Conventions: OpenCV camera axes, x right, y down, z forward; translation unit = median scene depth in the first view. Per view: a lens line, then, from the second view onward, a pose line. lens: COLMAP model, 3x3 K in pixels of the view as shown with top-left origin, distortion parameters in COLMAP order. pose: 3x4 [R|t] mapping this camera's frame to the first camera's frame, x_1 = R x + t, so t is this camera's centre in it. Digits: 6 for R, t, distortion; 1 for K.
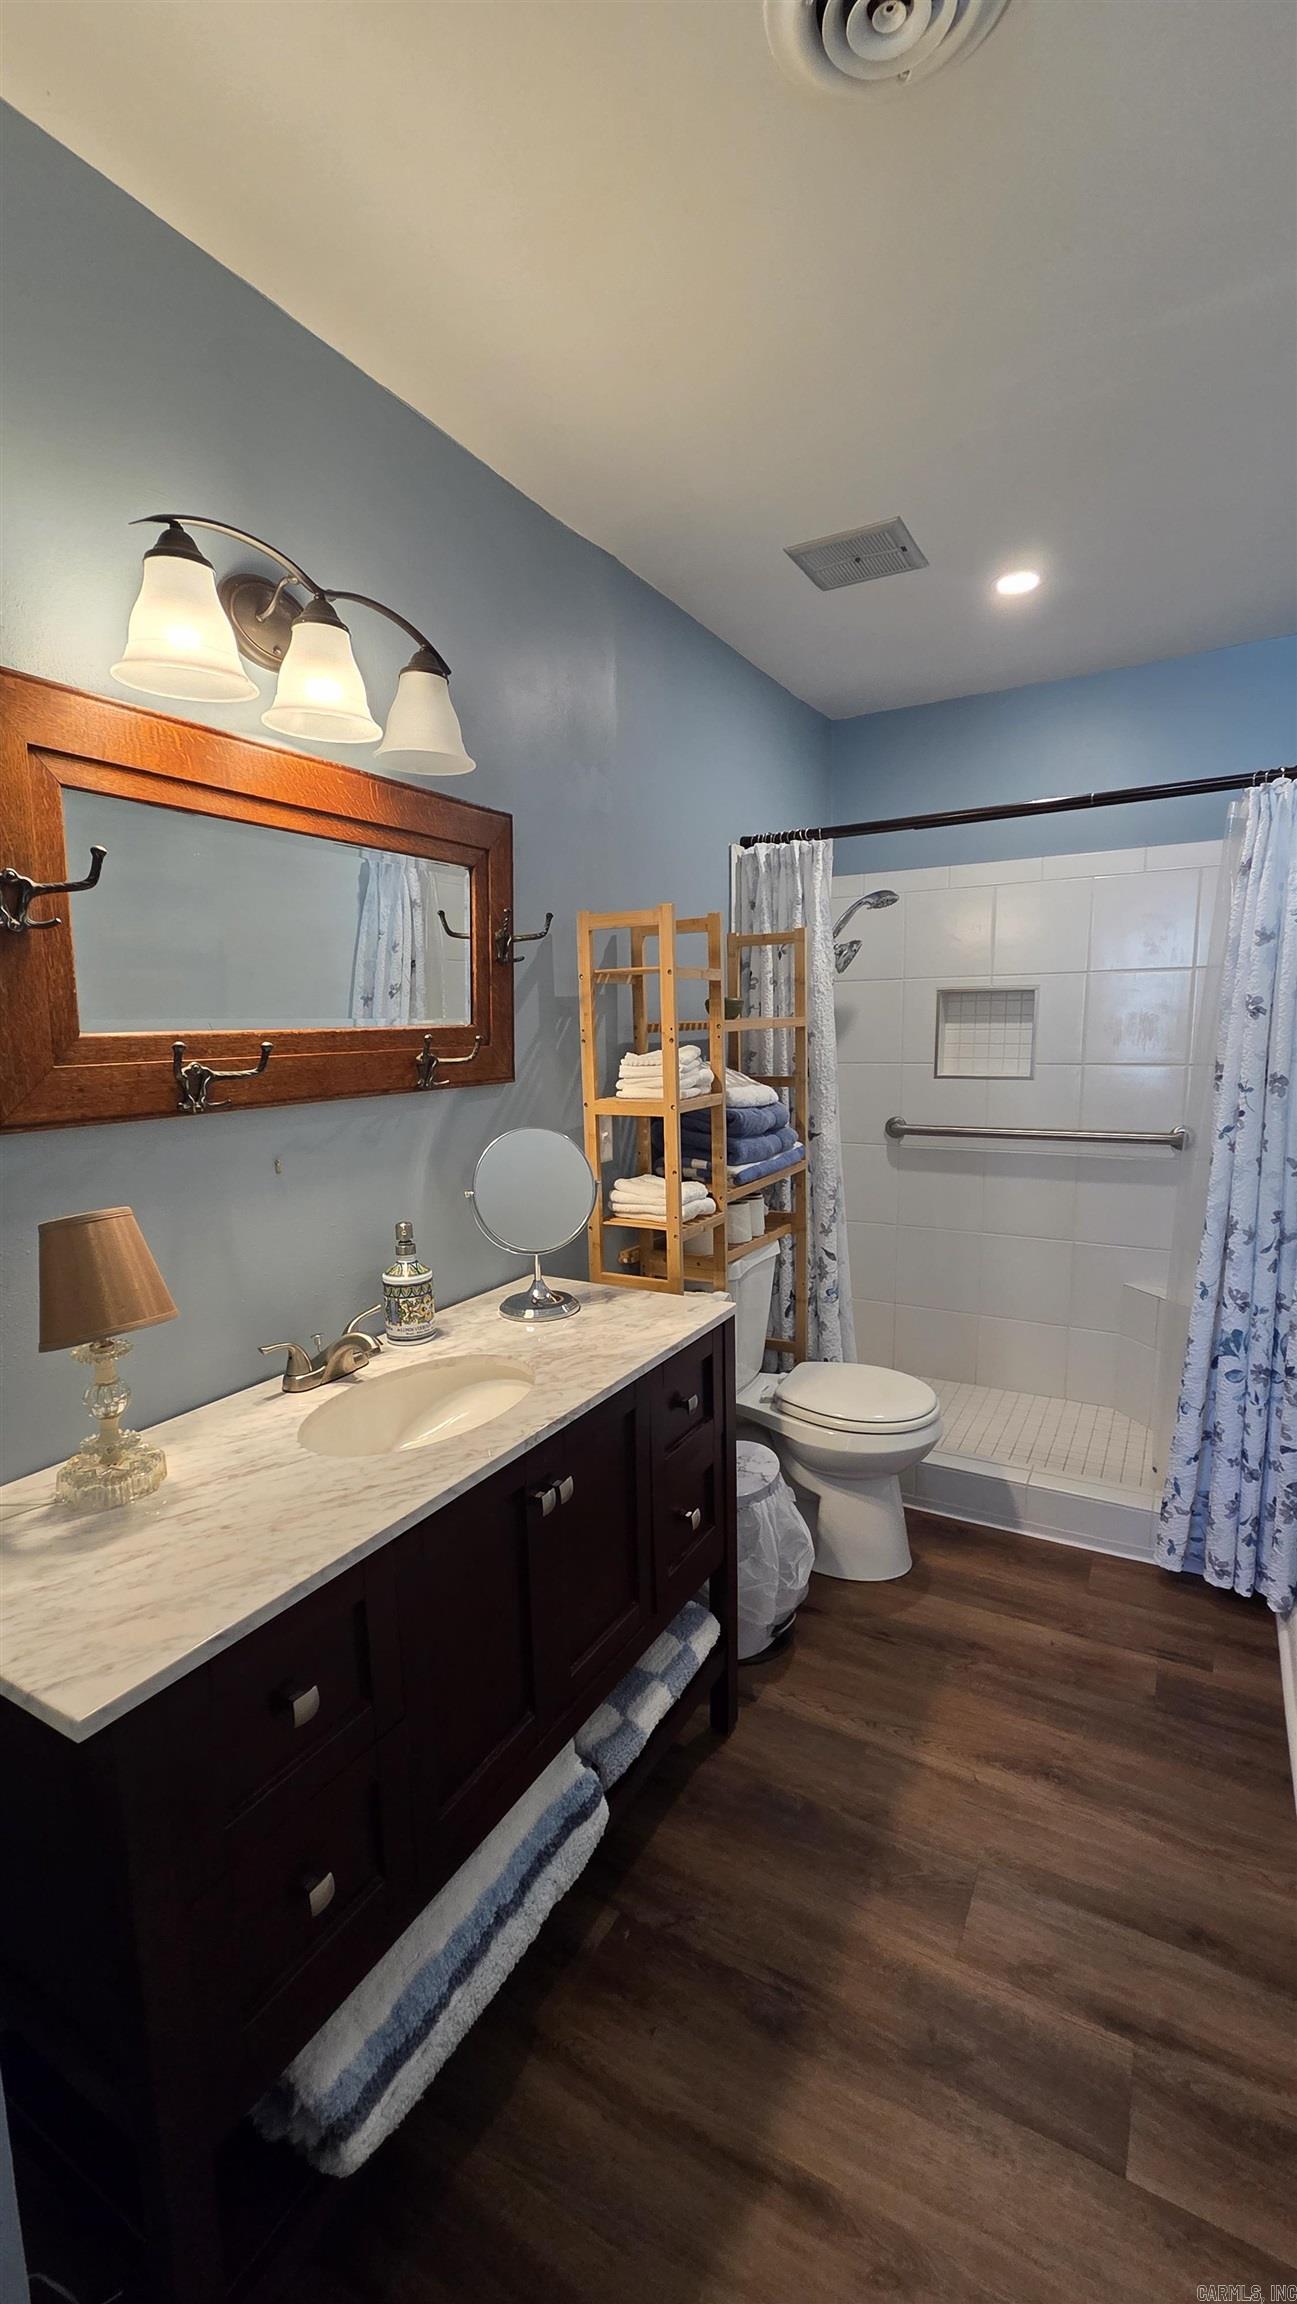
lens RADIAL K [[944.1, 0, 642.5], [0, 944.1, 1162.8], [0, 0, 1]] dist [0.006561, -0.000616]
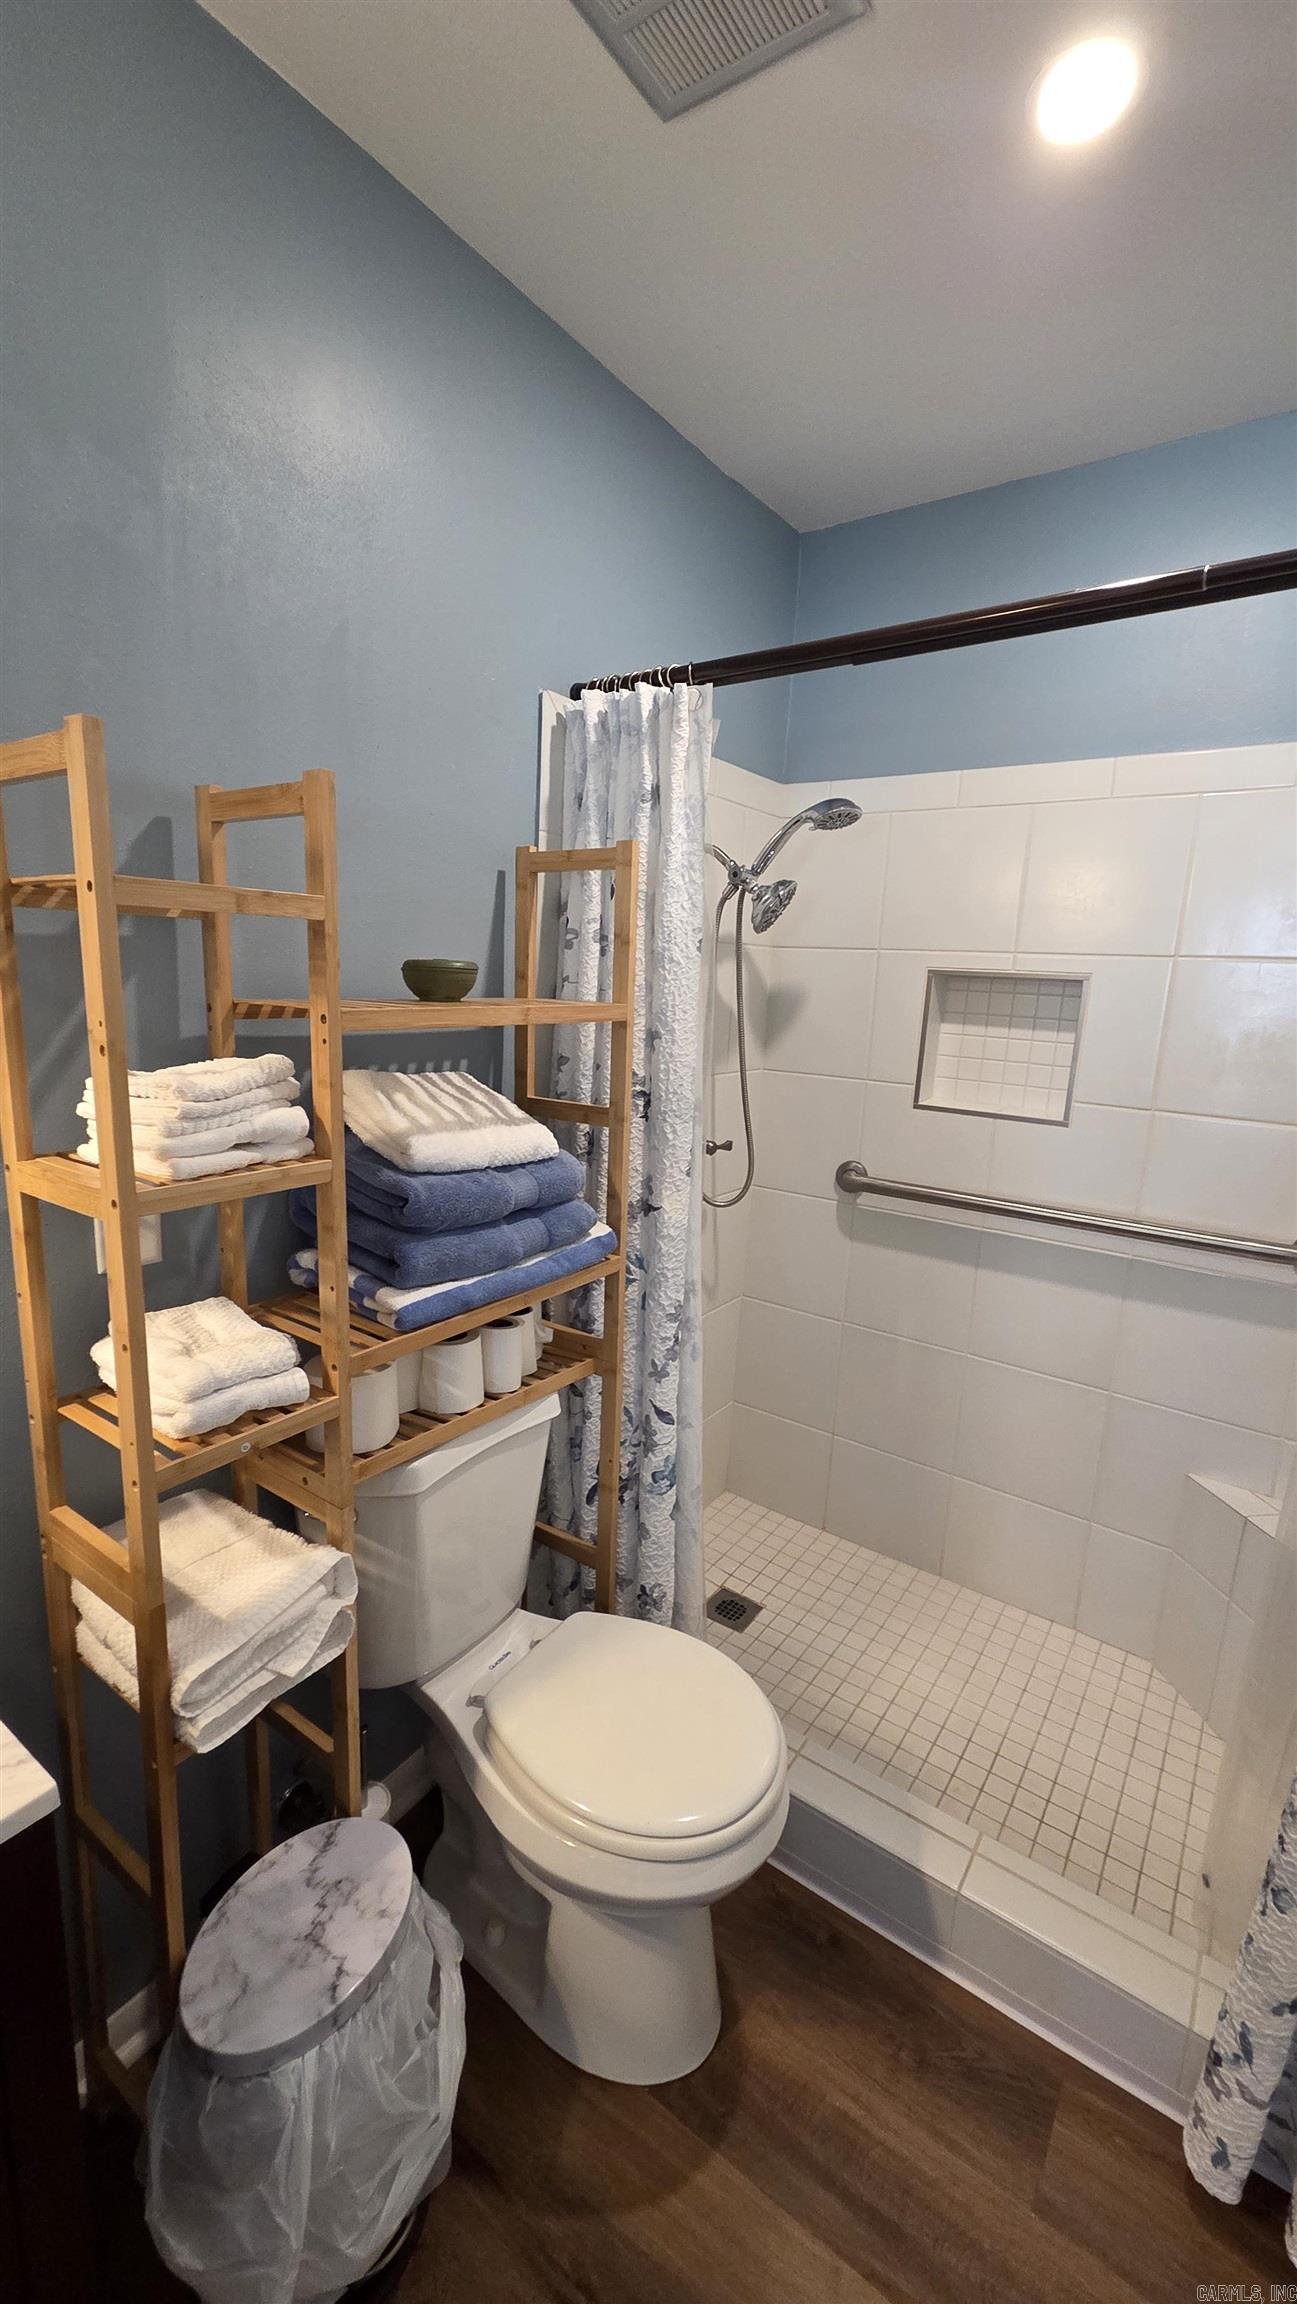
lens RADIAL K [[944.1, 0, 636.3], [0, 944.1, 1155.4], [0, 0, 1]] dist [0.006561, -0.000616]
pose [[0.993465, 0.080180, -0.081234, 0.259848], [-0.077259, 0.996268, 0.038485, -0.099598], [0.084016, -0.031958, 0.995952, 0.506583]]
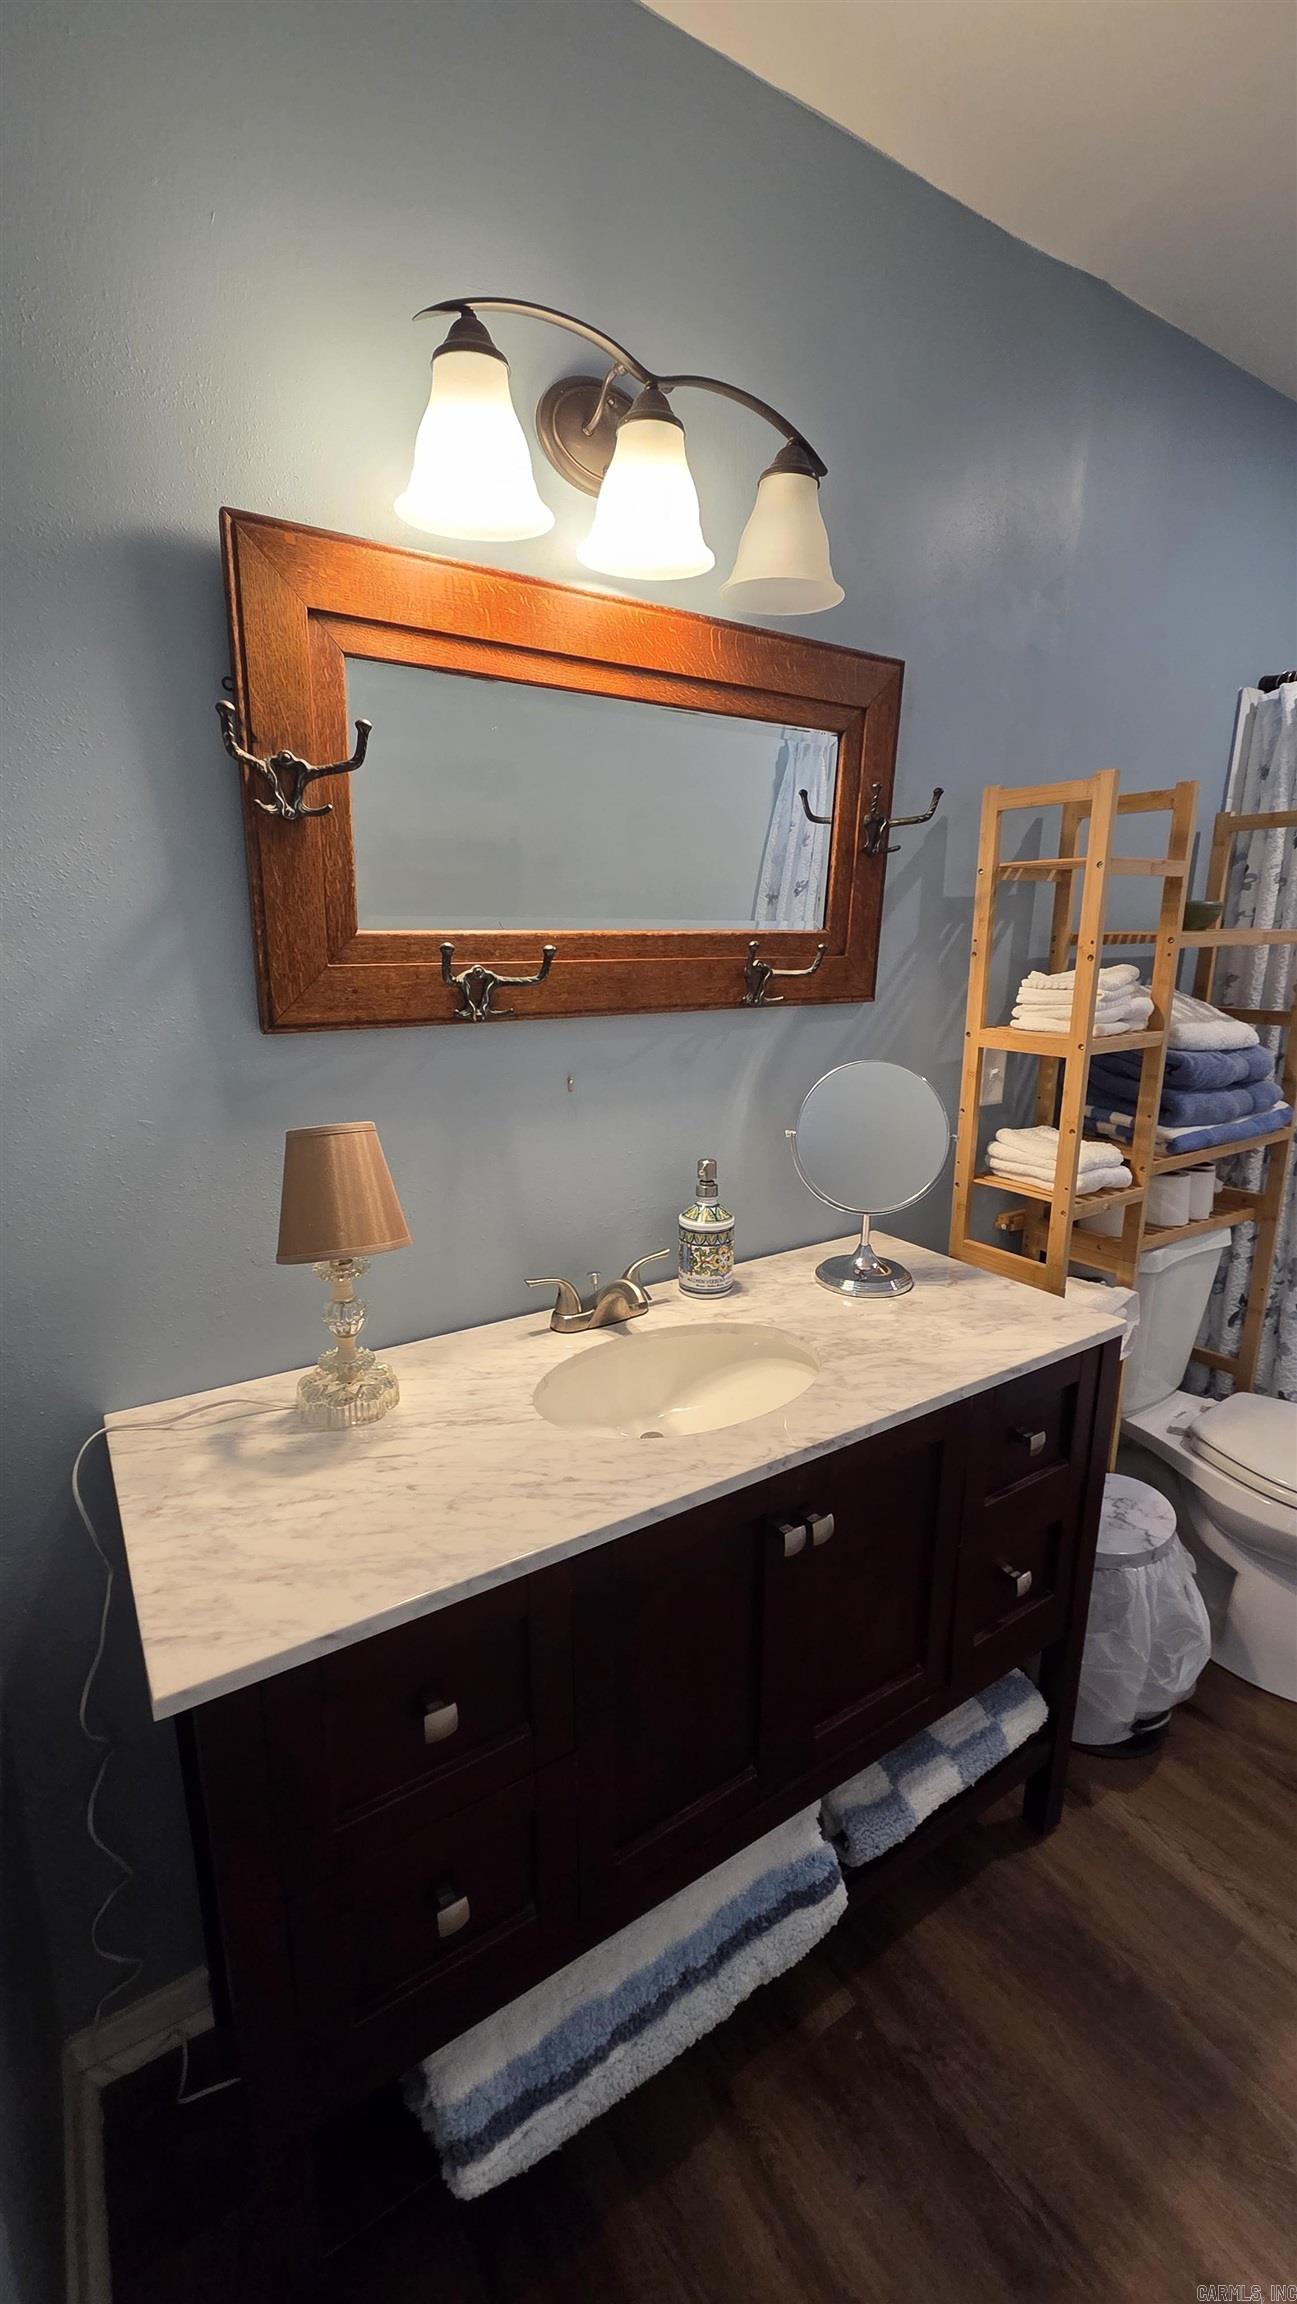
lens RADIAL K [[944.1, 0, 646.3], [0, 944.1, 1153.2], [0, 0, 1]] dist [0.006561, -0.000616]
pose [[0.894482, 0.127998, -0.428389, 0.048501], [-0.088442, 0.989867, 0.111093, -0.023719], [0.438268, -0.061483, 0.896739, 0.135707]]
